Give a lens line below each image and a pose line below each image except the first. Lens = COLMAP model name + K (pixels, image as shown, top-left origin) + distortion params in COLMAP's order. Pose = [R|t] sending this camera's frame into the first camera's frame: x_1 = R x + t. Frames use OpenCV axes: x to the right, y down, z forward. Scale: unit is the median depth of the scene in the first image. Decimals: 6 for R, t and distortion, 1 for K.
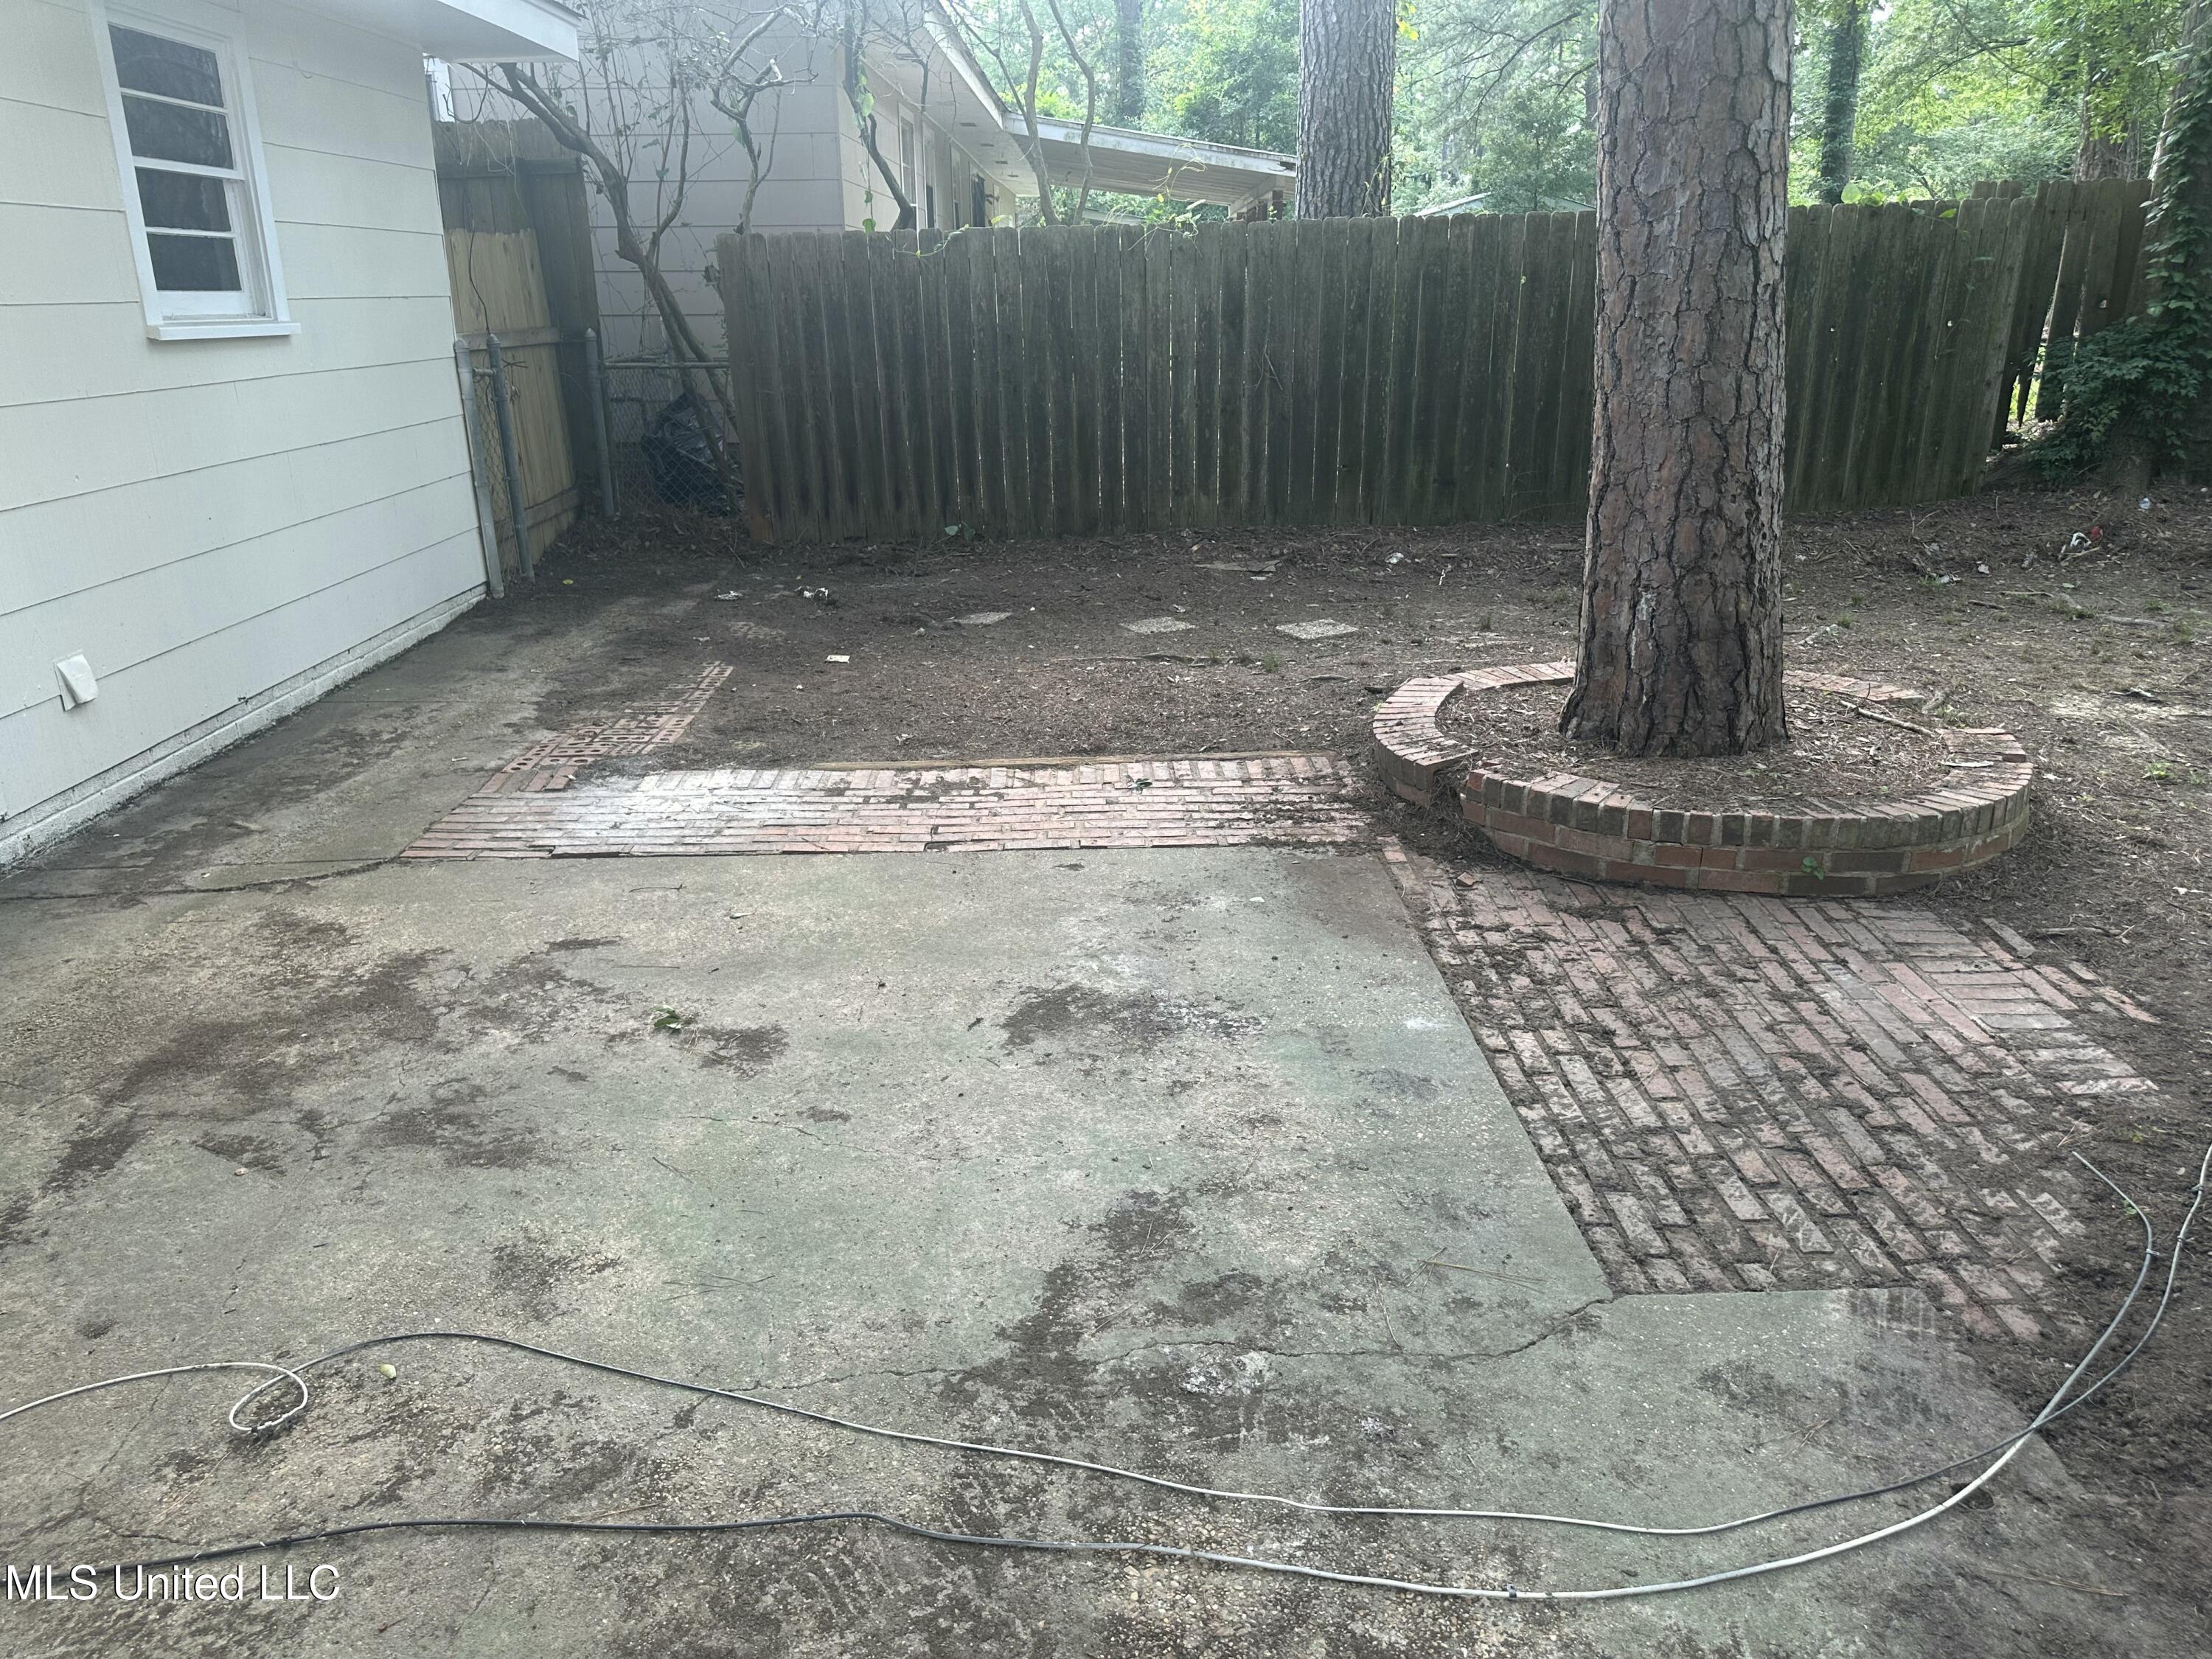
lens RADIAL K [[1544.9, 0, 1106.3], [0, 1544.9, 831.7], [0, 0, 1]] dist [0.000404, -0.051380]
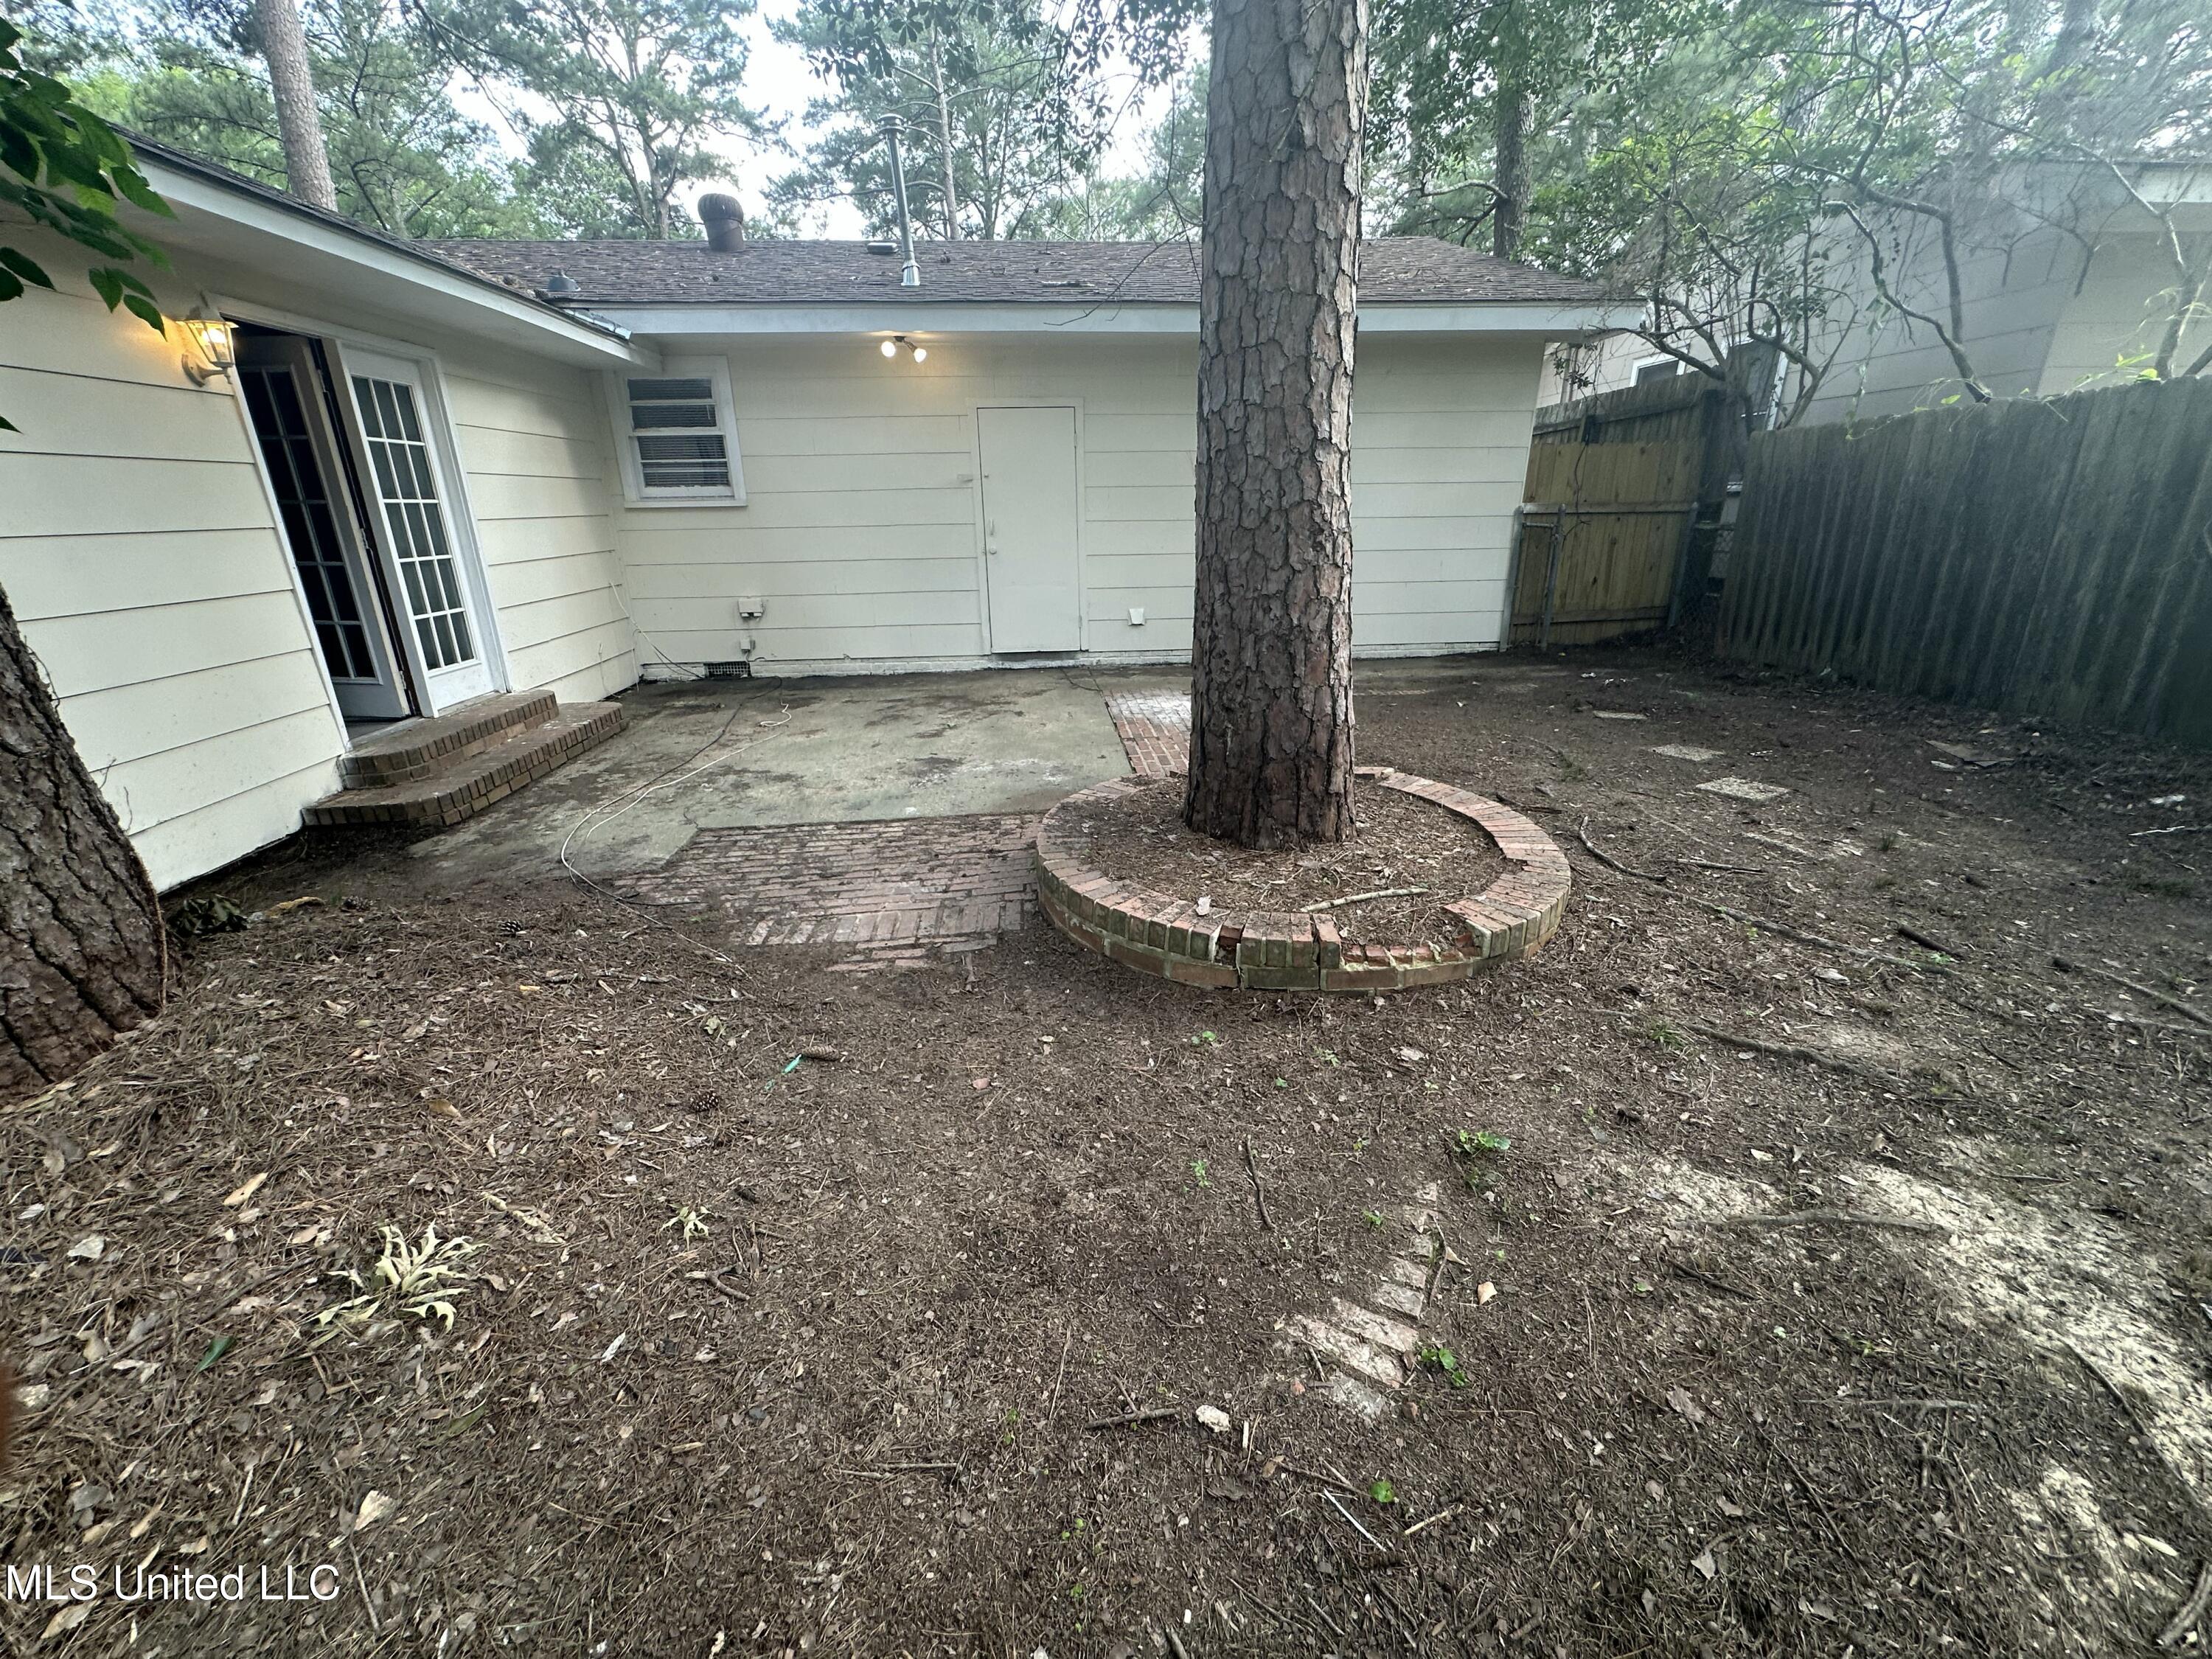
lens RADIAL K [[895.6, 0, 1107.4], [0, 895.6, 817.9], [0, 0, 1]] dist [-0.001123, -0.000139]
pose [[0.067522, 0.334932, -0.939820, 1.475941], [-0.313090, 0.901501, 0.298782, -0.347243], [0.947320, 0.274074, 0.165735, 1.088070]]
